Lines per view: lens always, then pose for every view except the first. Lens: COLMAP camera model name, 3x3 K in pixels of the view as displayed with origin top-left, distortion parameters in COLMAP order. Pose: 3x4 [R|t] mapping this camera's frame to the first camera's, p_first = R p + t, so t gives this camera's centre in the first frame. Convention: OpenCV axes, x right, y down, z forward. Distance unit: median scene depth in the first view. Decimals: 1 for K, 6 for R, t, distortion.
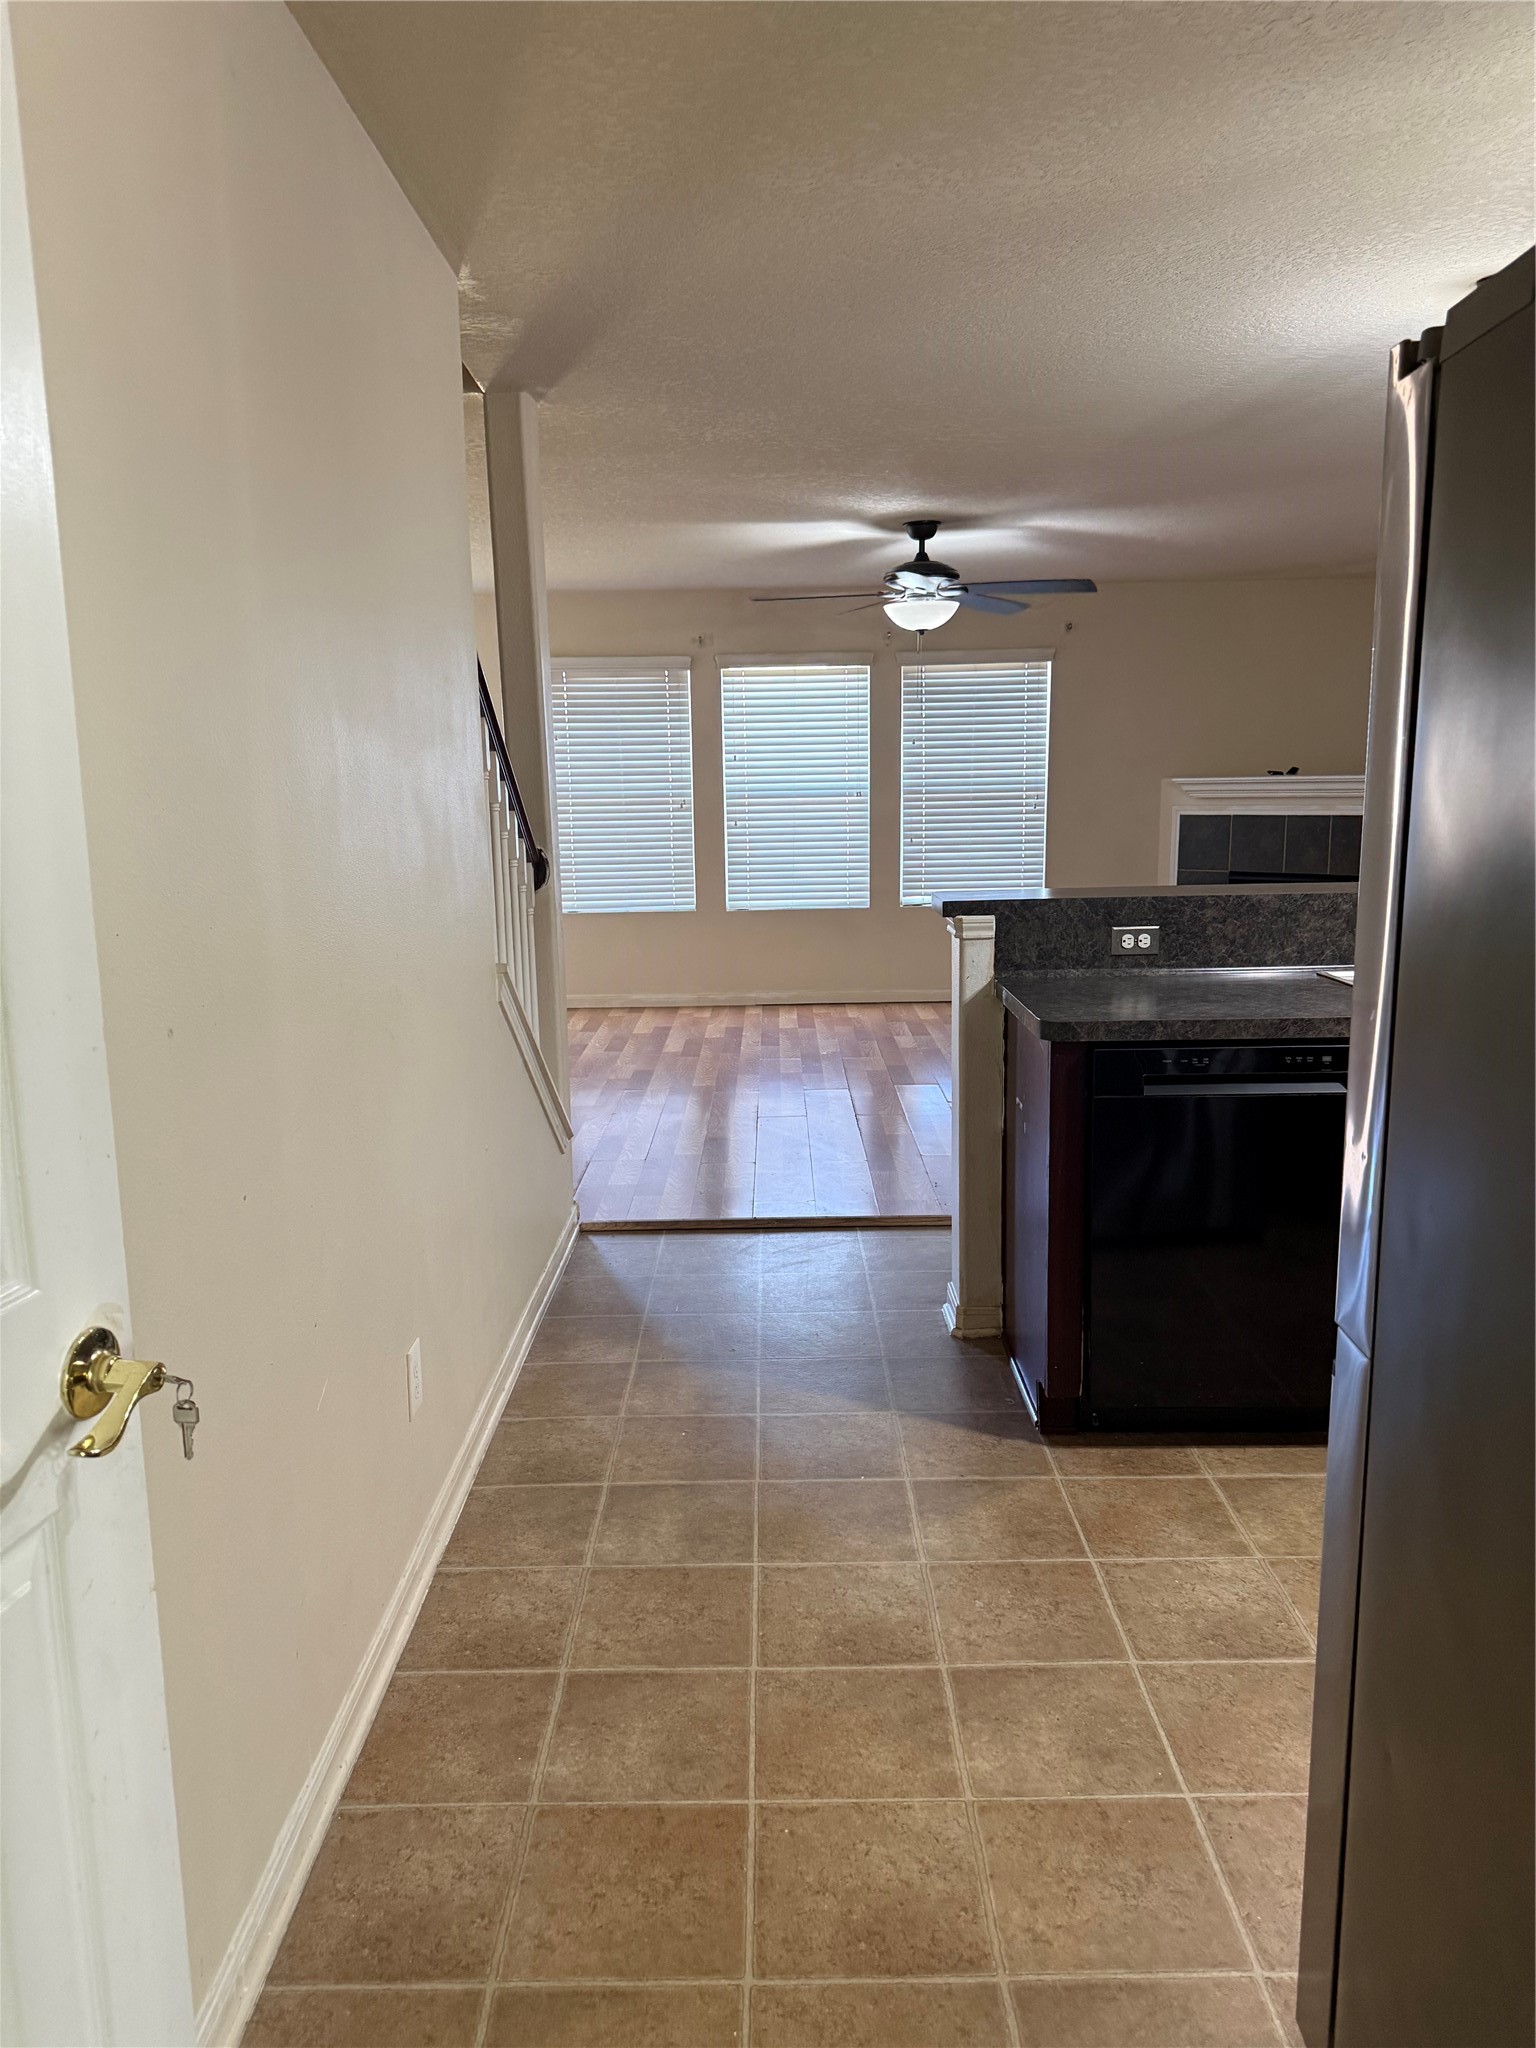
lens RADIAL K [[1449.7, 0, 761.9], [0, 1449.7, 1029.0], [0, 0, 1]] dist [0.016242, -0.012306]
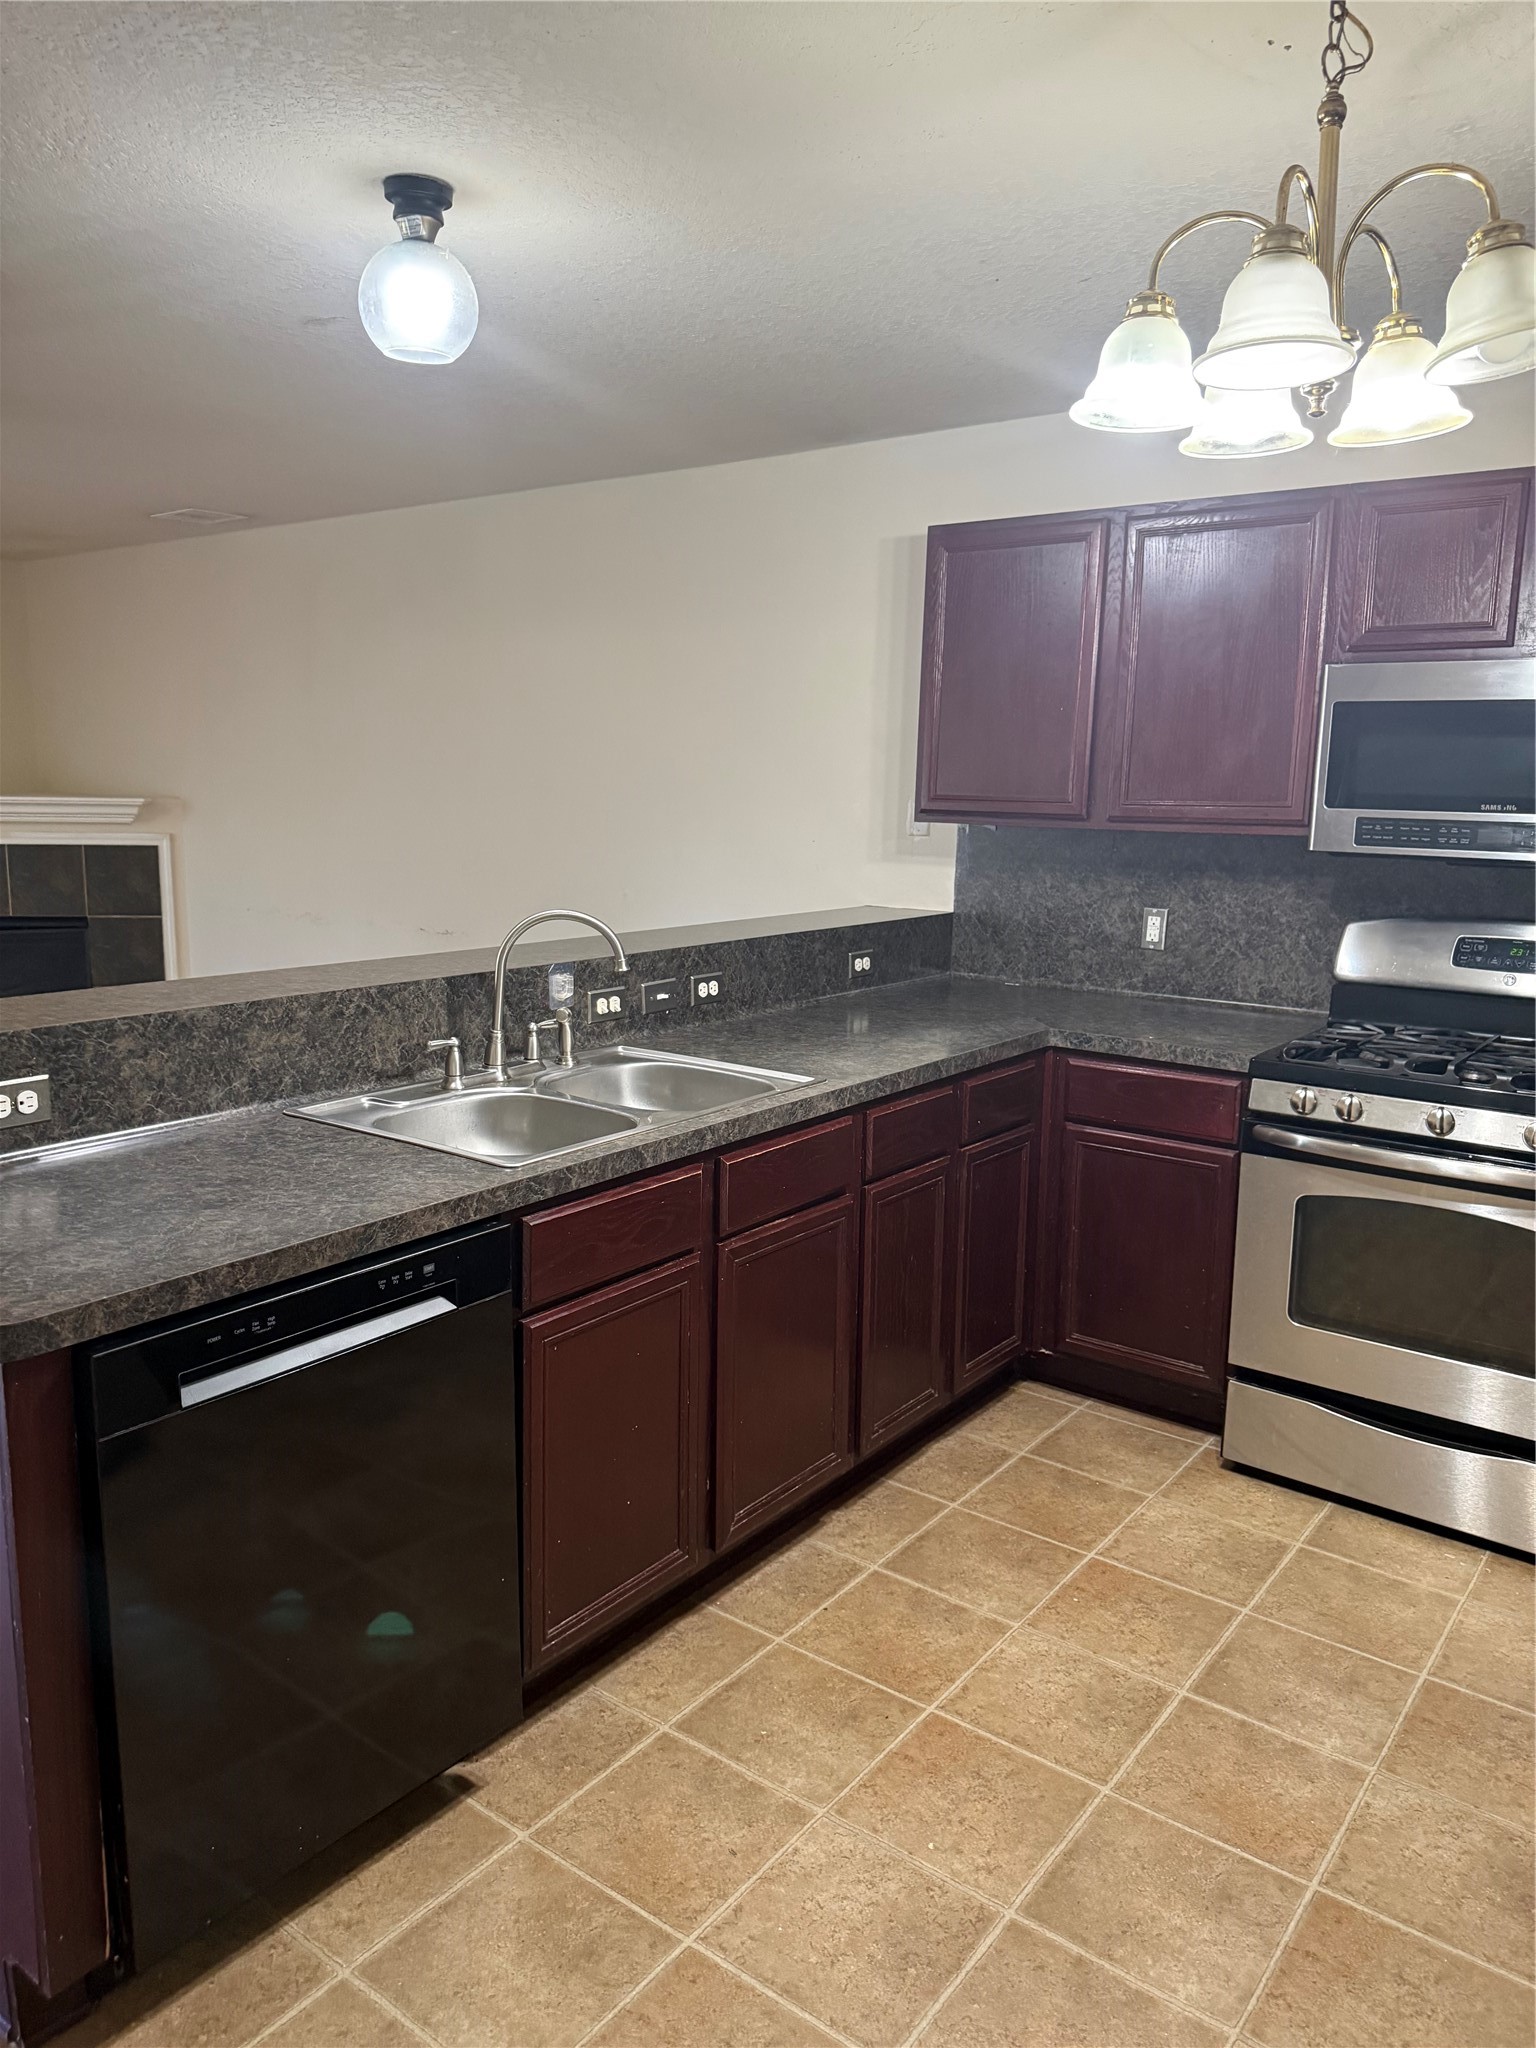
lens RADIAL K [[1449.7, 0, 771.0], [0, 1449.7, 1023.1], [0, 0, 1]] dist [0.016242, -0.012306]
pose [[0.596454, -0.104520, 0.795813, -0.030885], [0.111106, 0.992692, 0.047105, -0.087705], [-0.794920, 0.060324, 0.603708, 0.385017]]
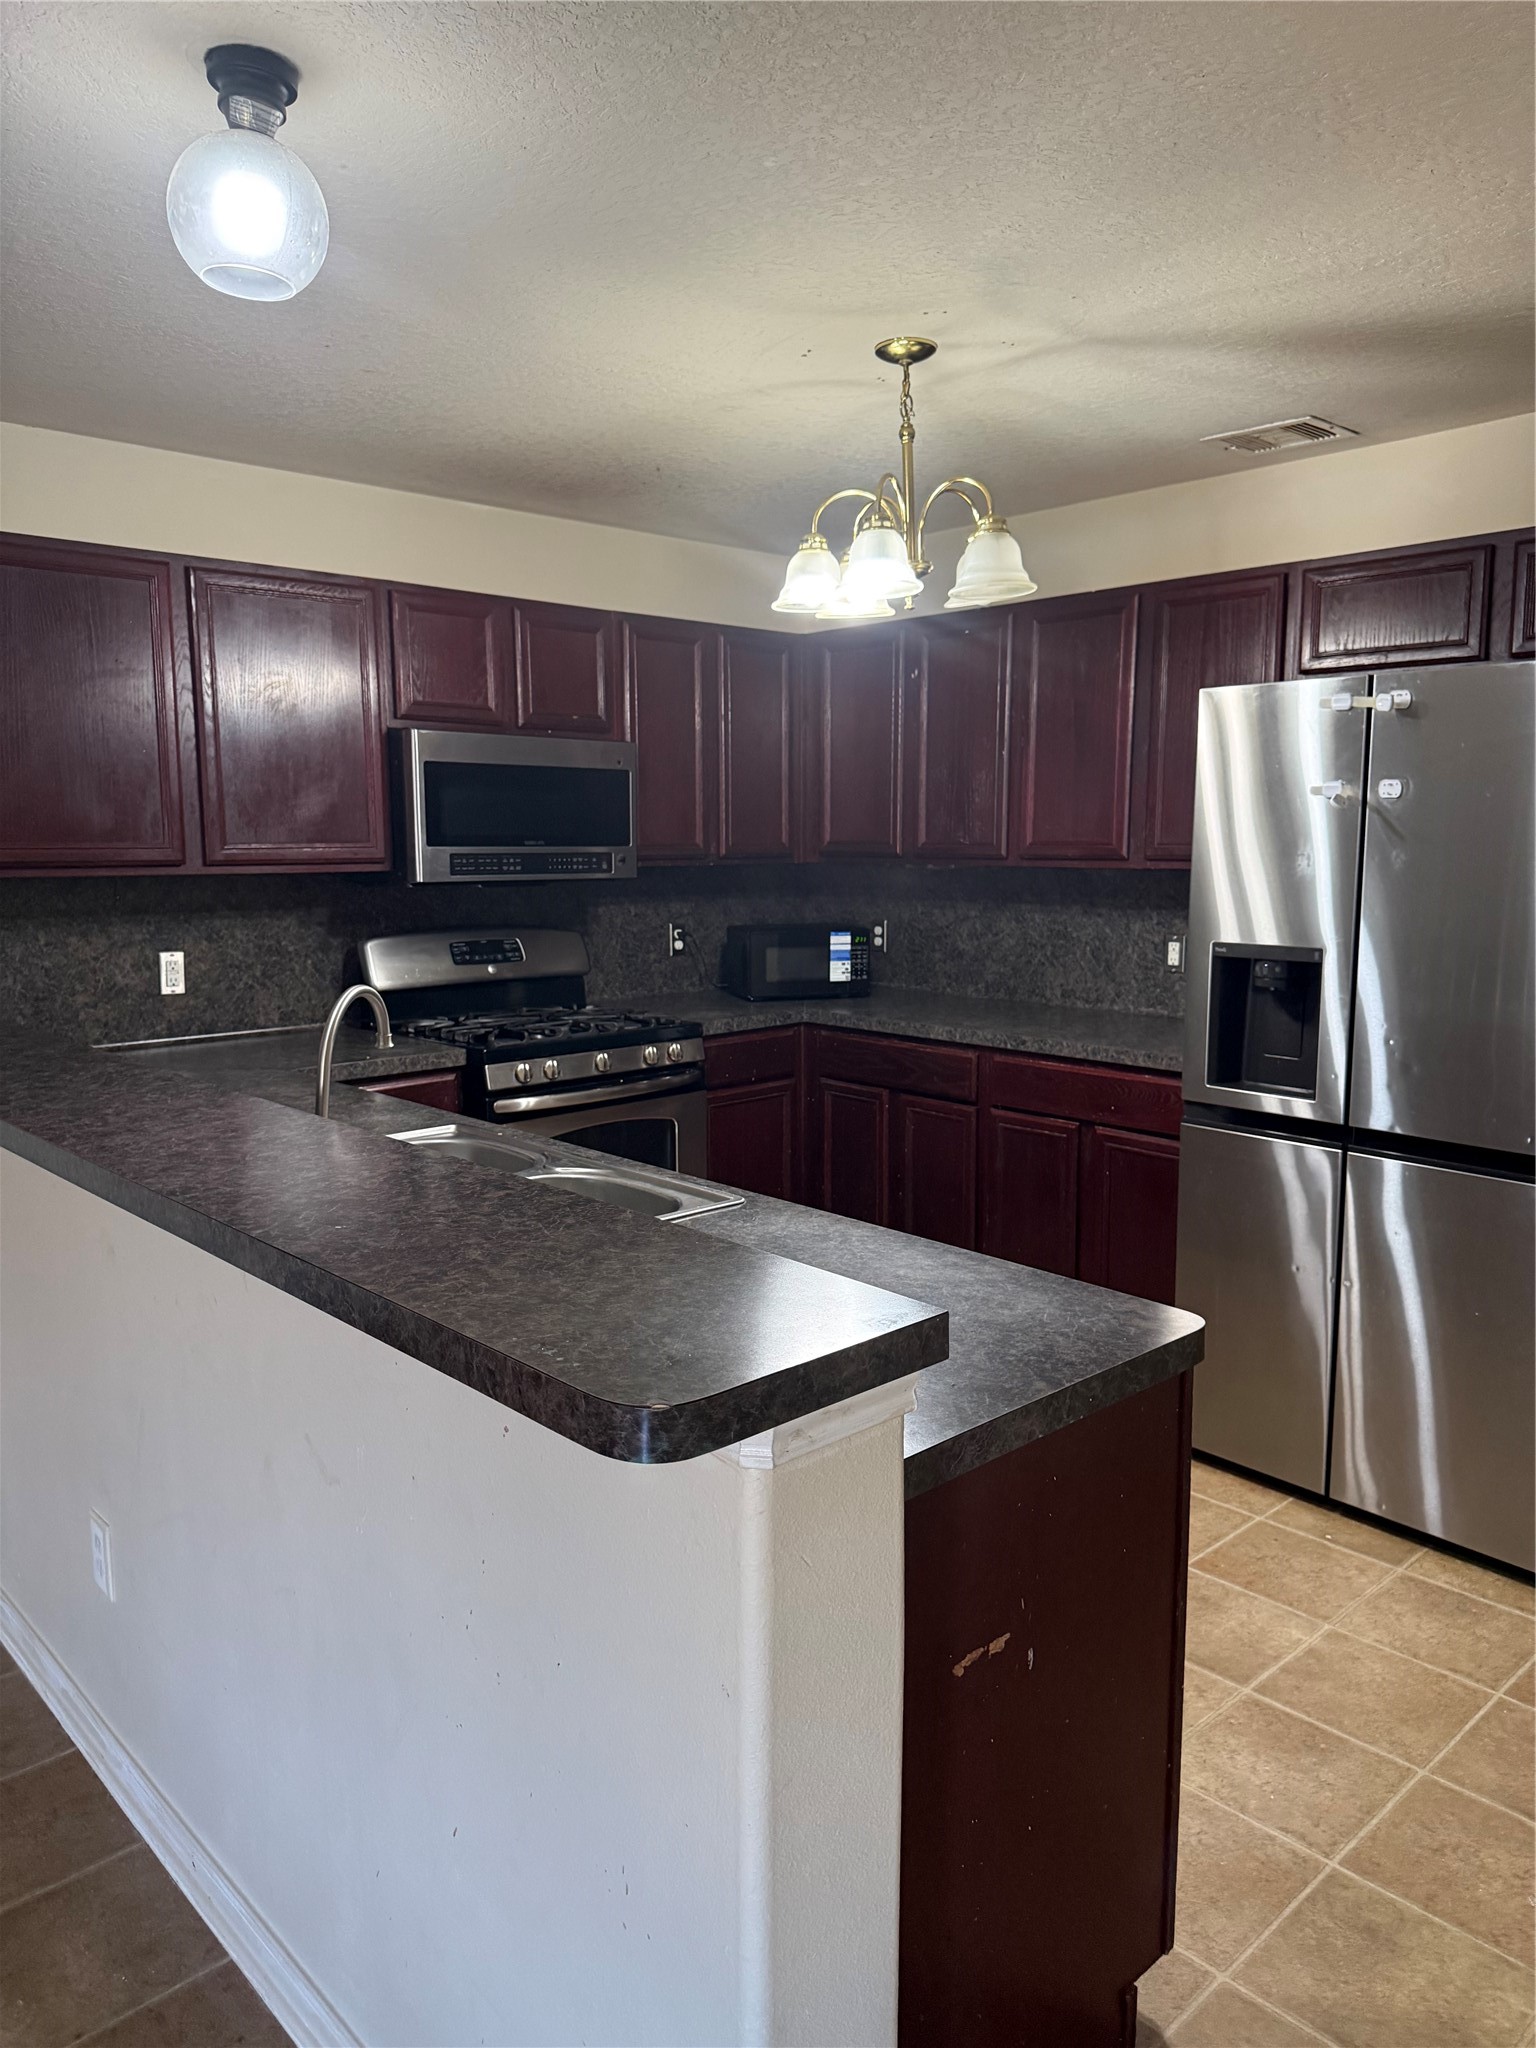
lens RADIAL K [[1449.7, 0, 773.9], [0, 1449.7, 1045.6], [0, 0, 1]] dist [0.016242, -0.012306]
pose [[-0.692223, -0.086924, 0.716429, -0.057621], [0.138056, 0.958437, 0.249679, -0.165095], [-0.708355, 0.271741, -0.651452, 0.828561]]
